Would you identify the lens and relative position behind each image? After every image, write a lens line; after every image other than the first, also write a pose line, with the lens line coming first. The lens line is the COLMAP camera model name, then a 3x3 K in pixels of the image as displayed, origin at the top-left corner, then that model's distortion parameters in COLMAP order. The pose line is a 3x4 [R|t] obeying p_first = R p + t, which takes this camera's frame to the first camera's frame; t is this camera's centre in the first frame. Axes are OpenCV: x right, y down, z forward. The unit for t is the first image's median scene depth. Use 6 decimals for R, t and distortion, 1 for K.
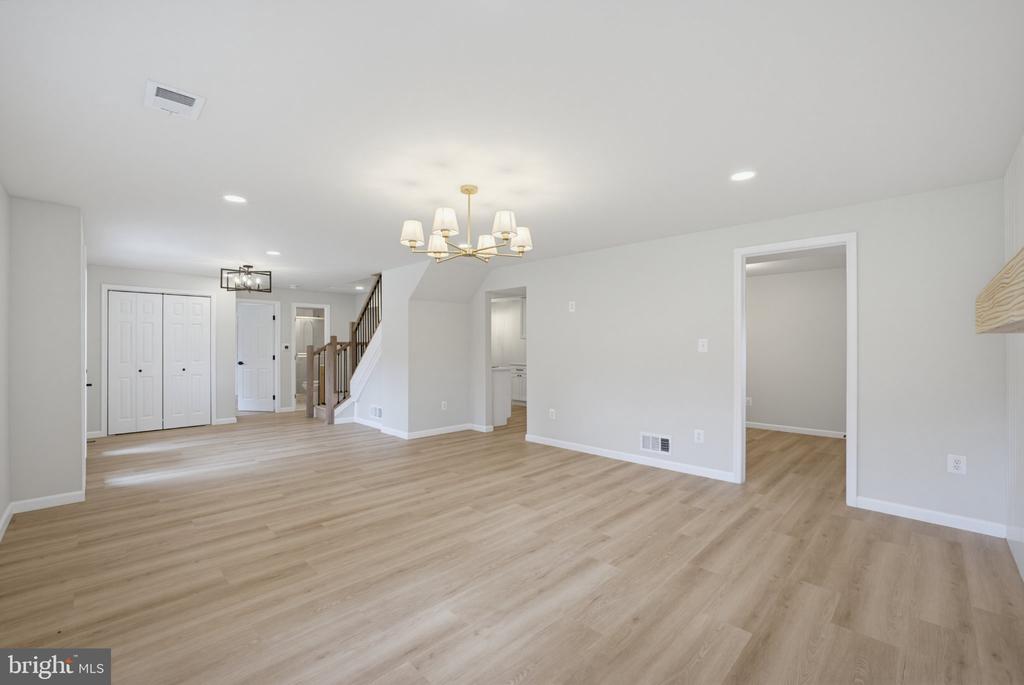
lens RADIAL K [[435.0, 0, 512.0], [0, 435.0, 342.5], [0, 0, 1]] dist [-0.020569, 0.000294]
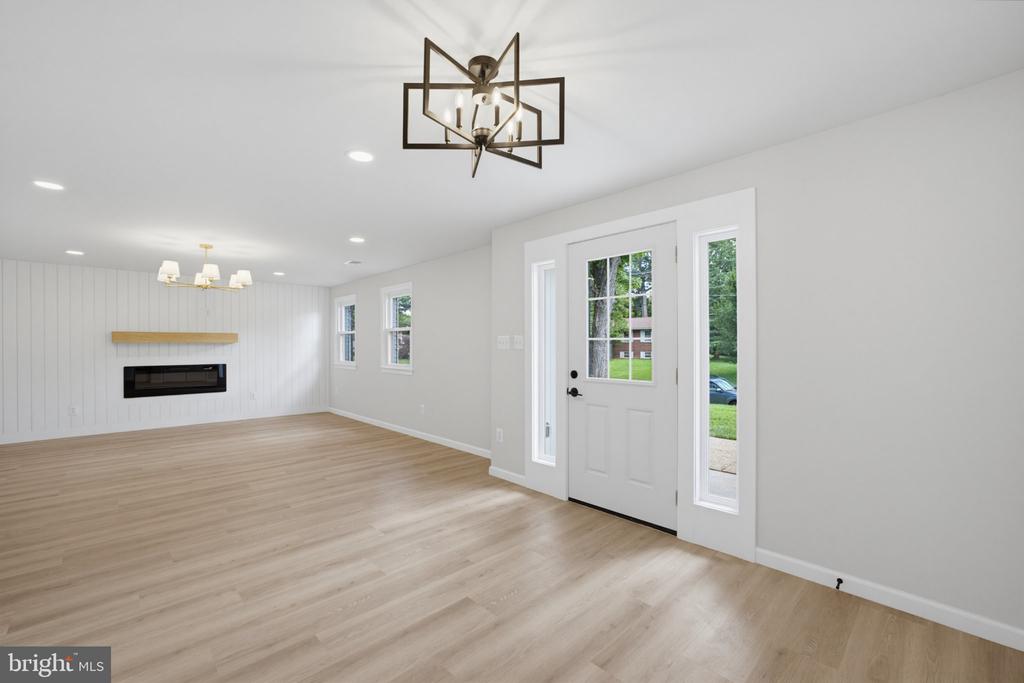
lens RADIAL K [[431.7, 0, 516.9], [0, 431.7, 346.4], [0, 0, 1]] dist [-0.045736, 0.017491]
pose [[-0.999773, 0.001925, 0.021233, -0.966692], [0.001690, 0.999937, -0.011101, 0.023148], [-0.021253, -0.011062, -0.999713, 1.927059]]
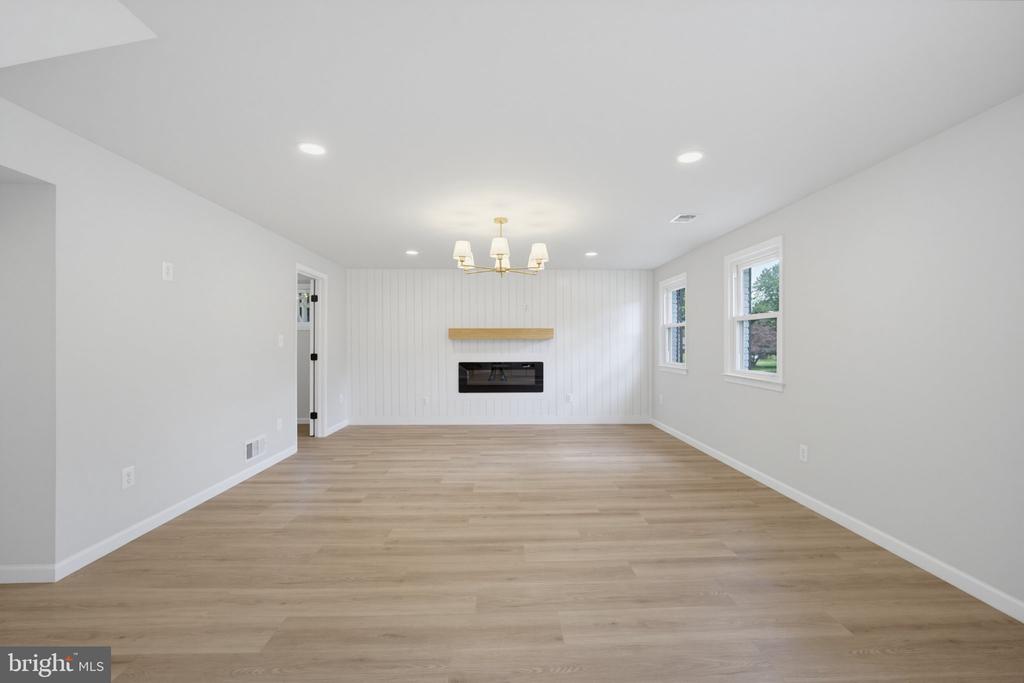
lens RADIAL K [[435.0, 0, 512.0], [0, 435.0, 341.5], [0, 0, 1]] dist [-0.020569, 0.000294]
pose [[-0.724508, 0.001925, 0.689264, -0.779474], [-0.009065, 0.999883, -0.012321, 0.017797], [-0.689207, -0.015175, -0.724406, 1.471269]]
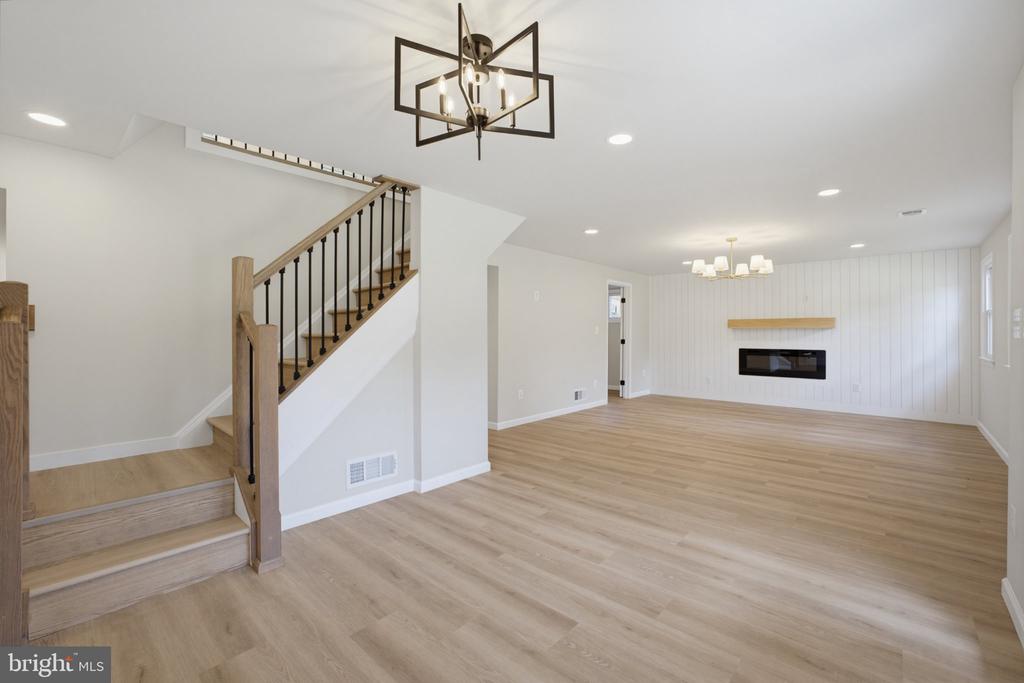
lens RADIAL K [[435.8, 0, 520.0], [0, 435.8, 333.2], [0, 0, 1]] dist [-0.020138, -0.000042]
pose [[-0.057685, -0.003647, 0.998328, -1.352736], [-0.013273, 0.999908, 0.002886, 0.018118], [-0.998247, -0.013085, -0.057728, 1.485106]]
